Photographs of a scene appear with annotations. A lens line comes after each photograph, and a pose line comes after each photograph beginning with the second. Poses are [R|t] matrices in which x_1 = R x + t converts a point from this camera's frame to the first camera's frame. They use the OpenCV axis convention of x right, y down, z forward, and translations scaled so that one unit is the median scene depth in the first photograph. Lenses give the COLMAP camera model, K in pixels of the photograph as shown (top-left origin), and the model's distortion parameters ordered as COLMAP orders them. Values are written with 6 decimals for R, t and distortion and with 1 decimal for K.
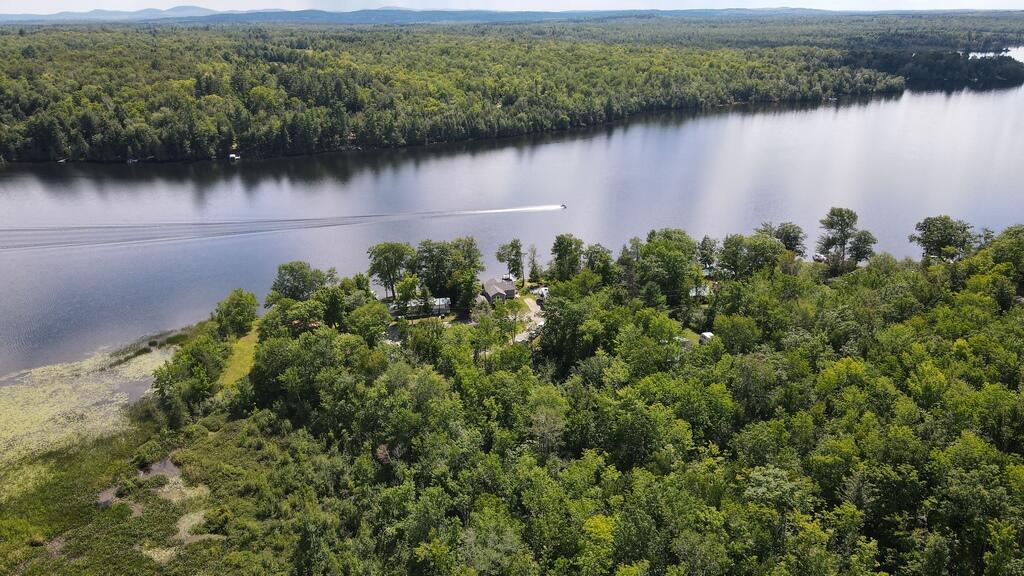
lens RADIAL K [[754.7, 0, 512.0], [0, 754.7, 288.0], [0, 0, 1]] dist [-0.014591, 0.036128]
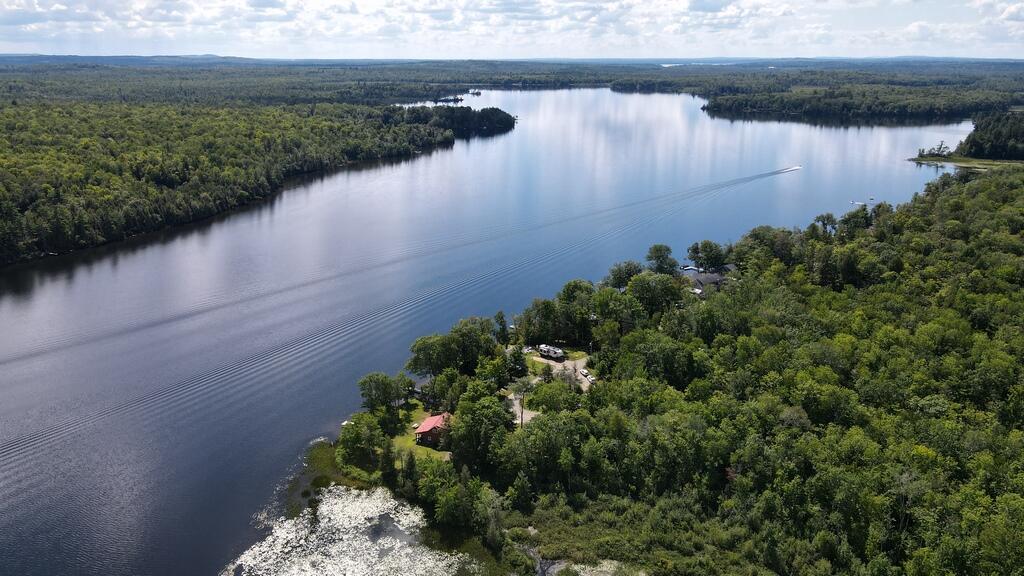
lens RADIAL K [[754.7, 0, 512.0], [0, 754.7, 288.0], [0, 0, 1]] dist [-0.014591, 0.036128]
pose [[0.765017, -0.176083, 0.619470, -0.307809], [0.210257, 0.977477, 0.018187, -0.051857], [-0.608720, 0.116334, 0.784809, 0.035190]]
